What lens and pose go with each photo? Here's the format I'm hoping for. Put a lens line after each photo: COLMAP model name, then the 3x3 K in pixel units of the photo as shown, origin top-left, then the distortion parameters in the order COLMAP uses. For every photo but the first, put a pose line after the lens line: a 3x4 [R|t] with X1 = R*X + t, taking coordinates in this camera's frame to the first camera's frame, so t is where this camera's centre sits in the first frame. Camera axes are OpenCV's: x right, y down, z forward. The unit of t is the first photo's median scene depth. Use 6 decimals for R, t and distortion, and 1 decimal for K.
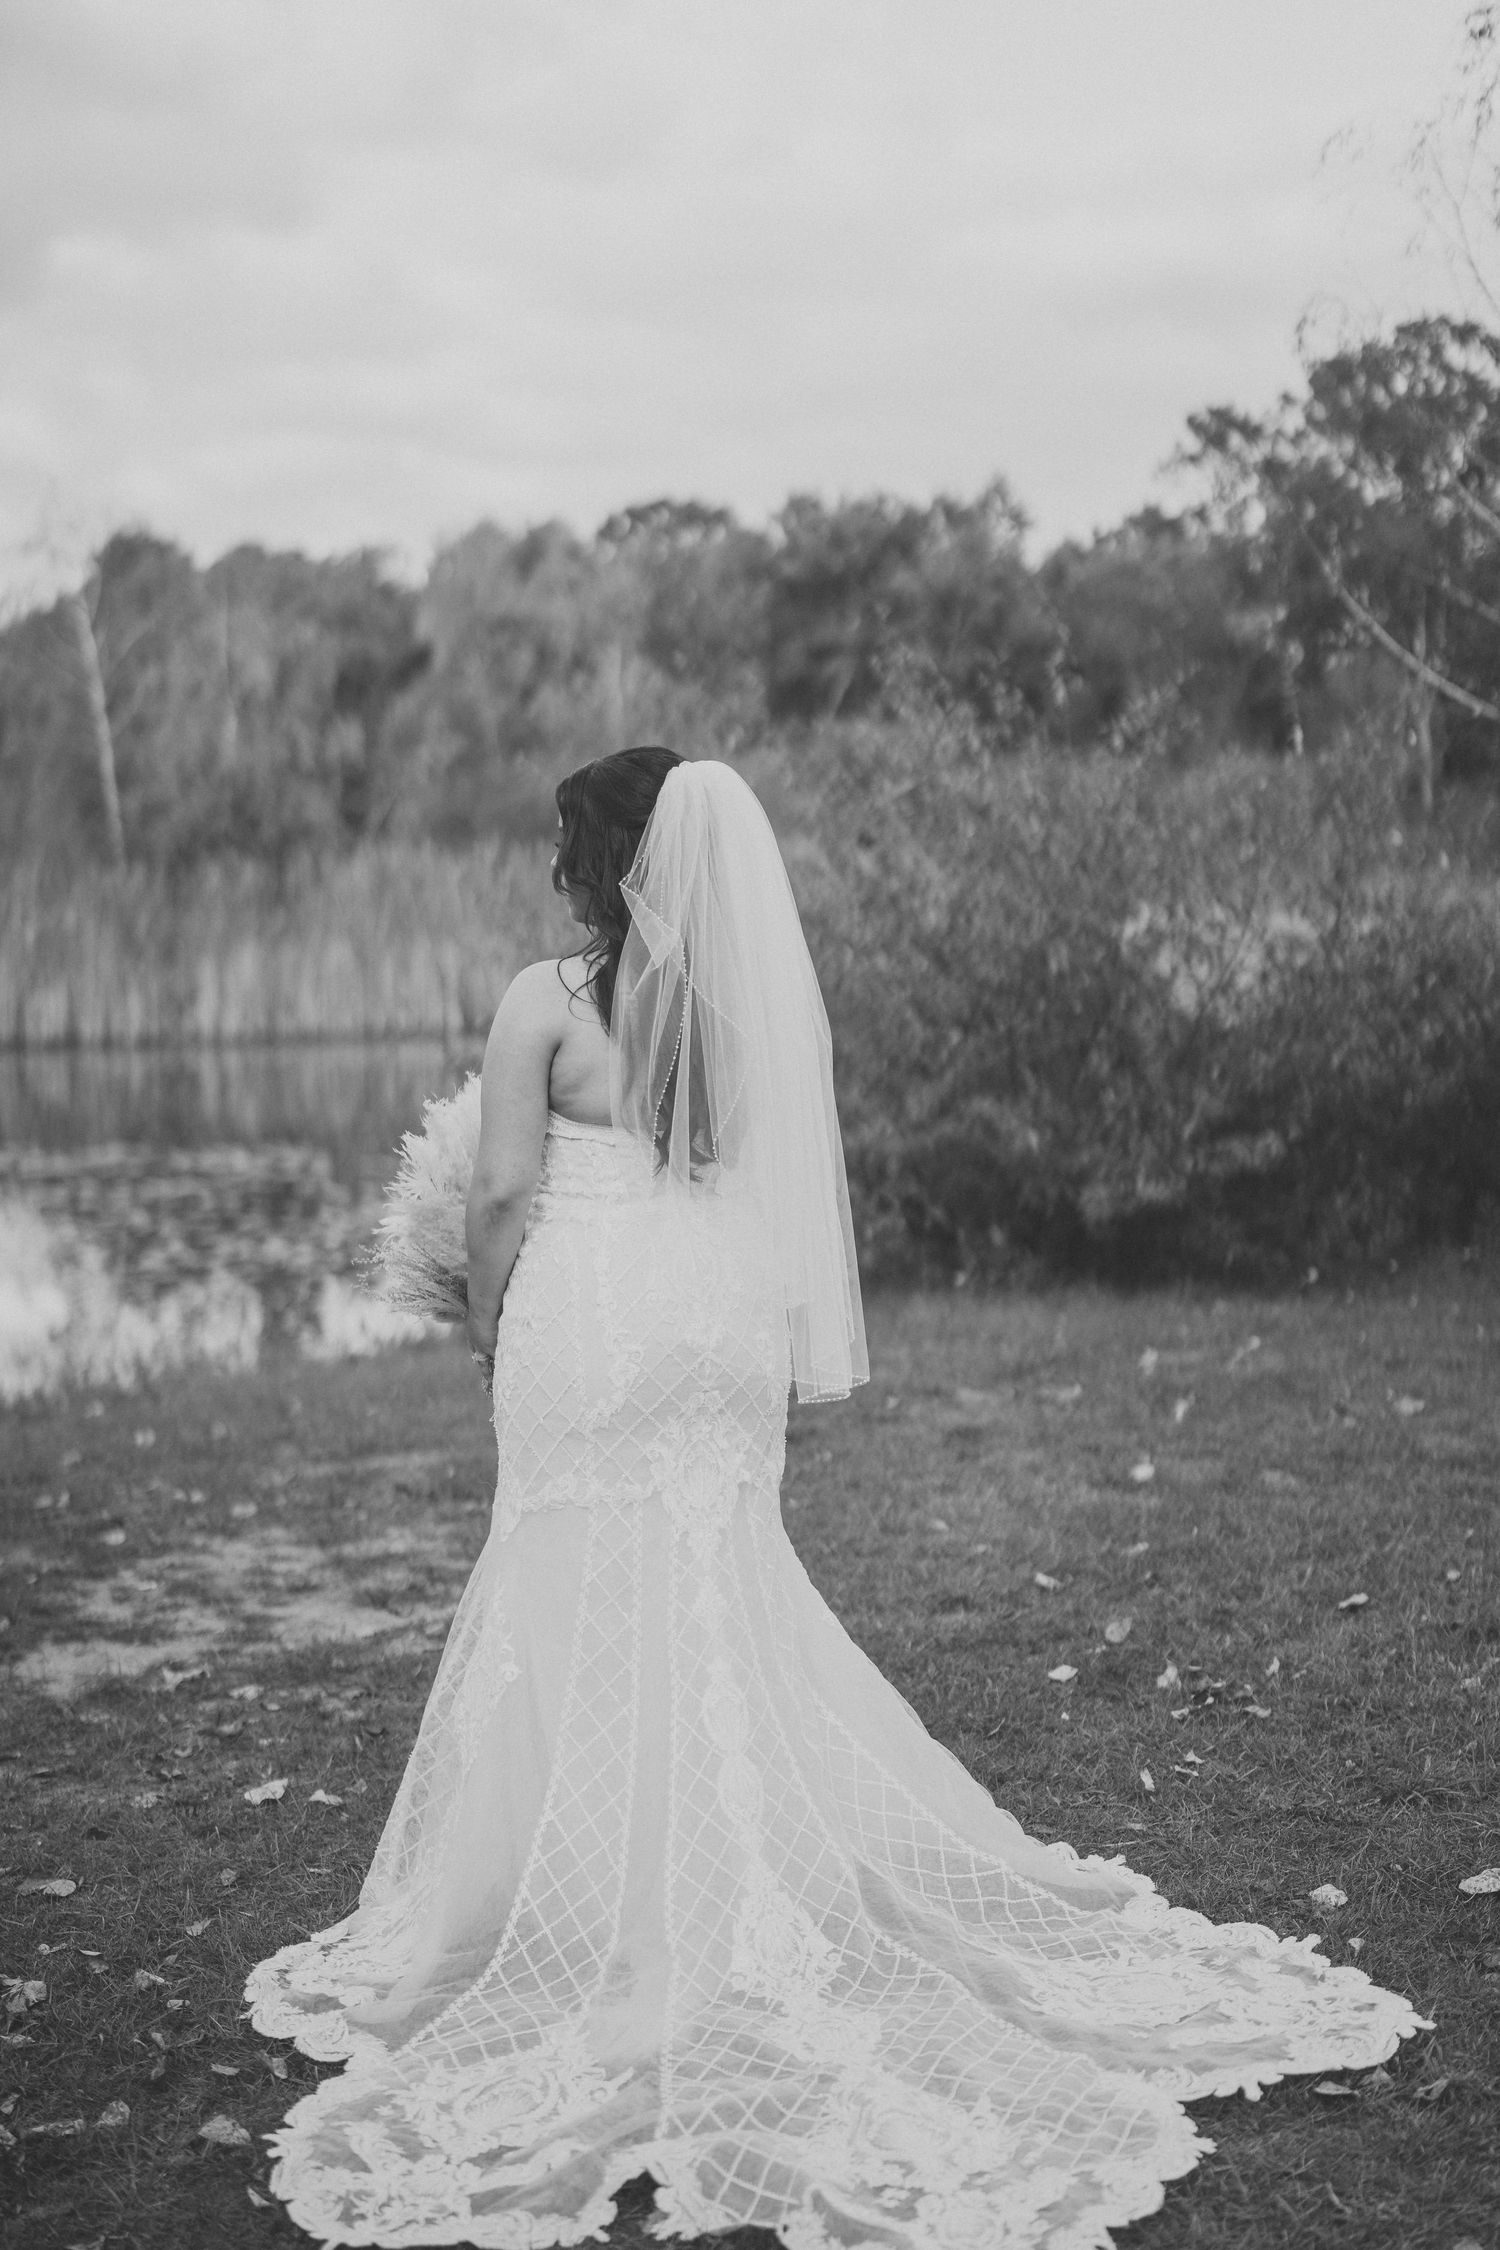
lens RADIAL K [[3208.0, 0, 779.2], [0, 3208.0, 1131.1], [0, 0, 1]] dist [-0.163552, 1.109866]
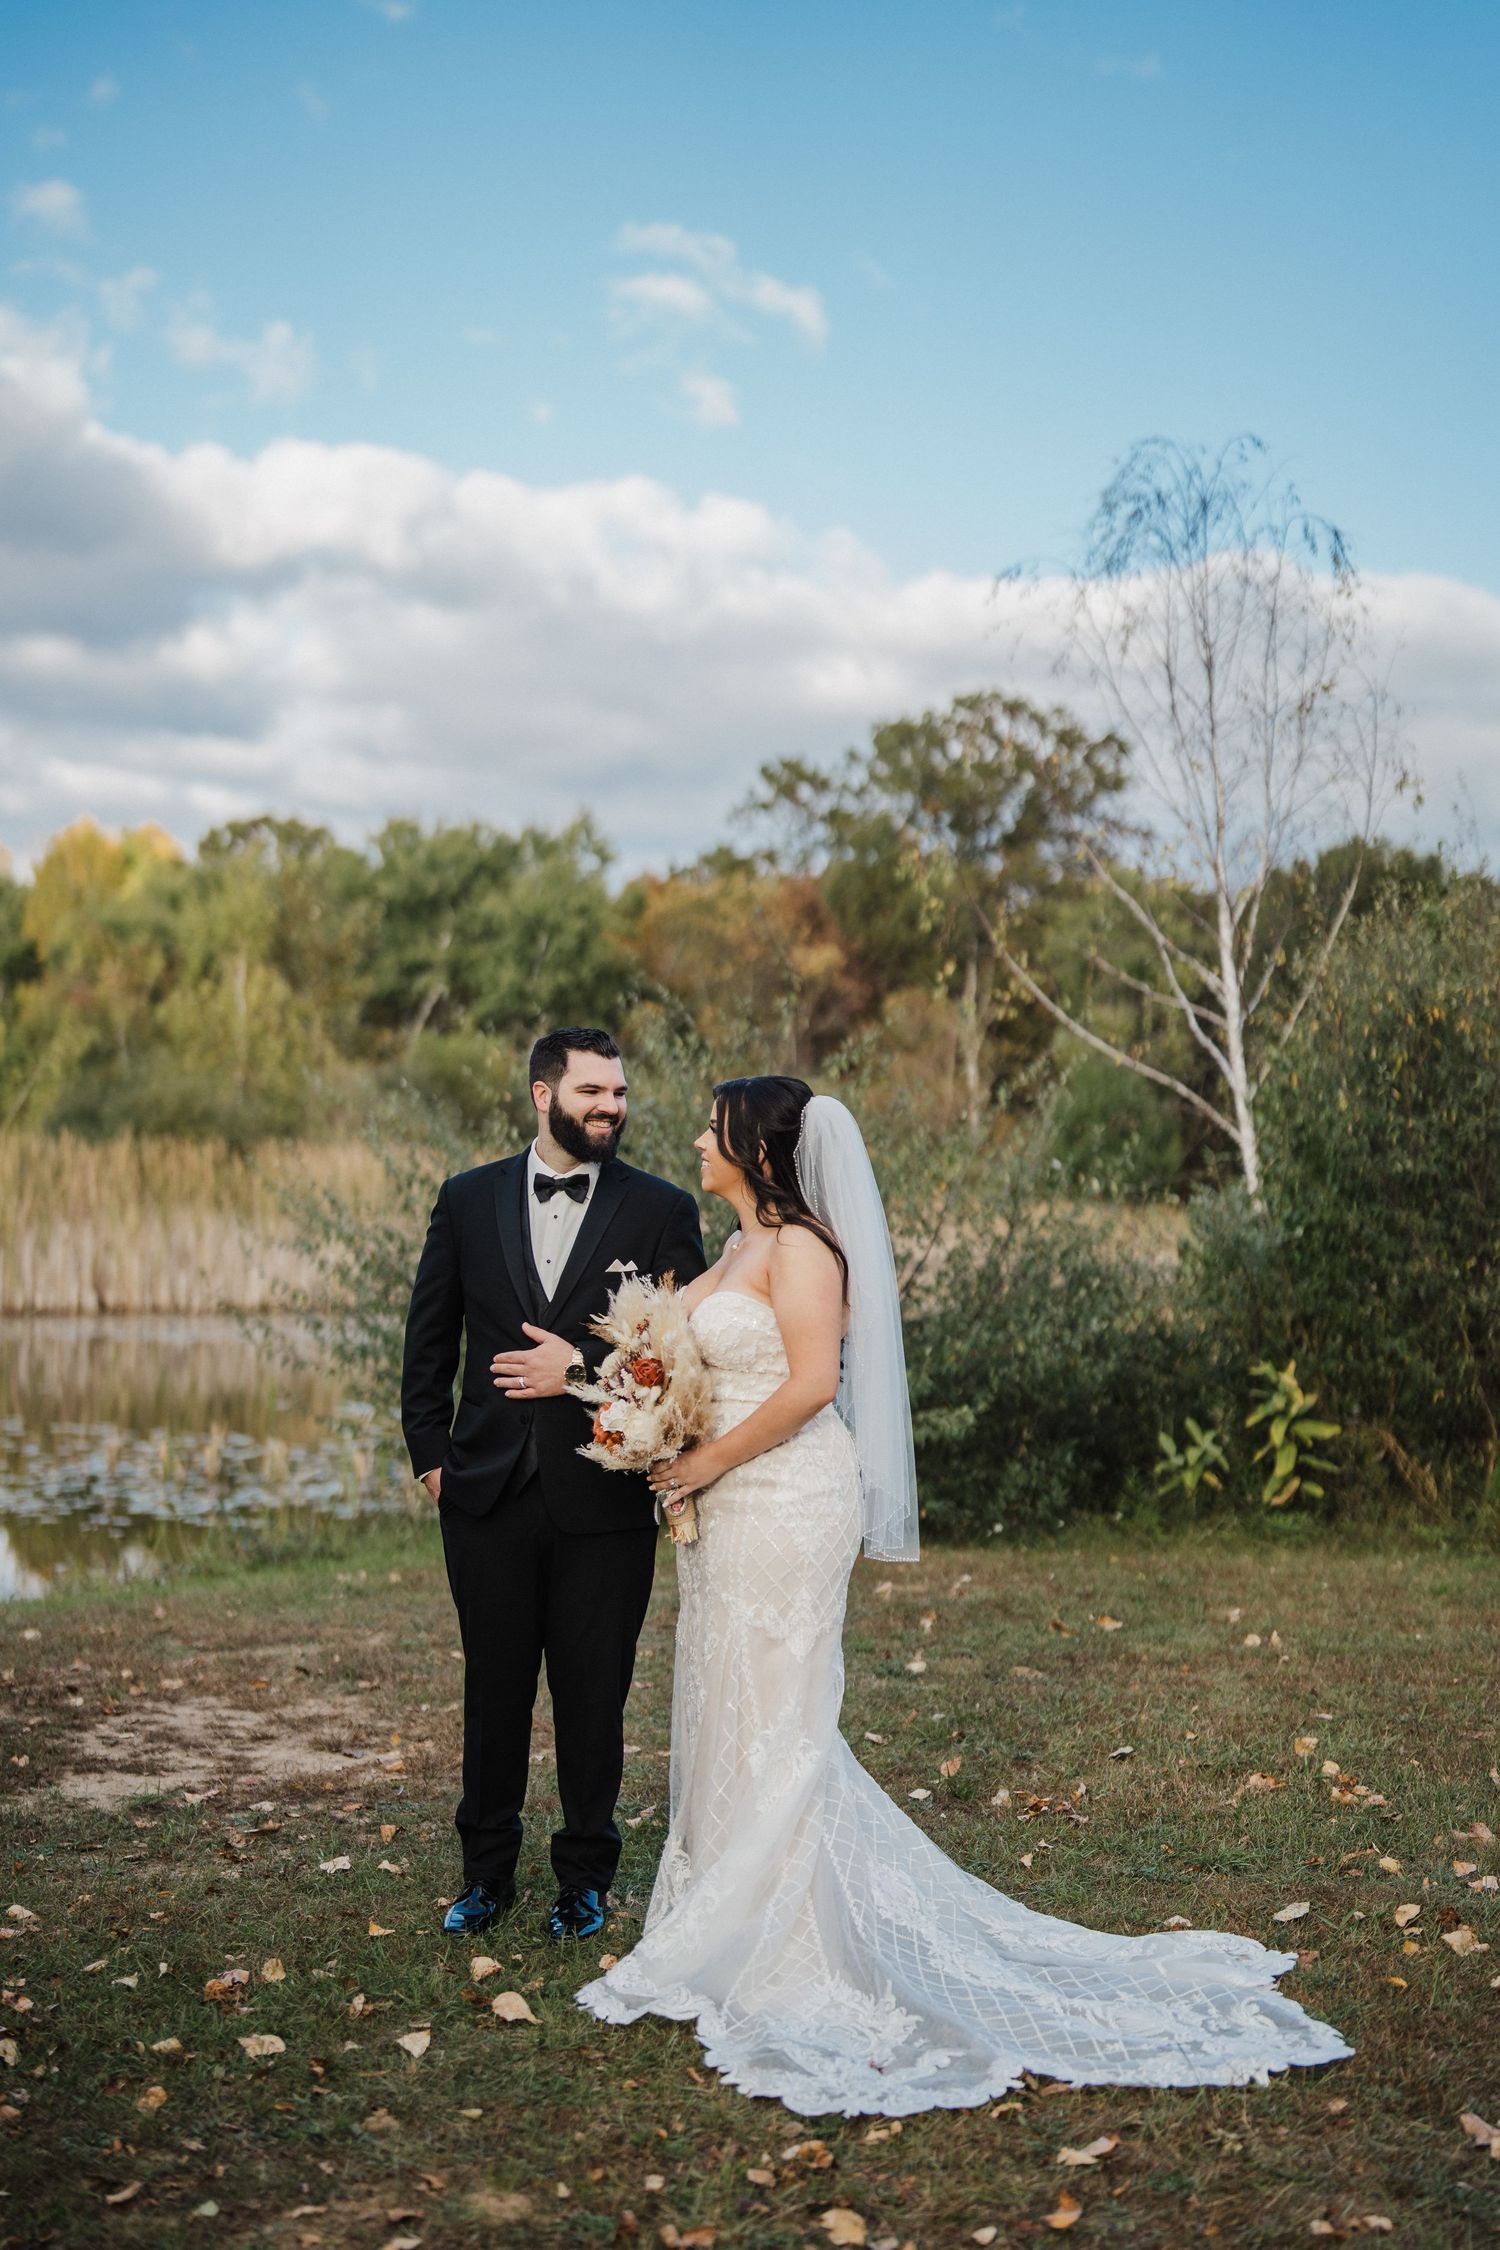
lens RADIAL K [[3089.3, 0, 750.0], [0, 3089.3, 1125.0], [0, 0, 1]] dist [-0.199858, 1.144552]
pose [[0.990236, 0.043093, 0.132576, -0.077933], [-0.029719, 0.994416, -0.101257, 0.013946], [-0.136199, 0.096328, 0.985987, -0.121614]]
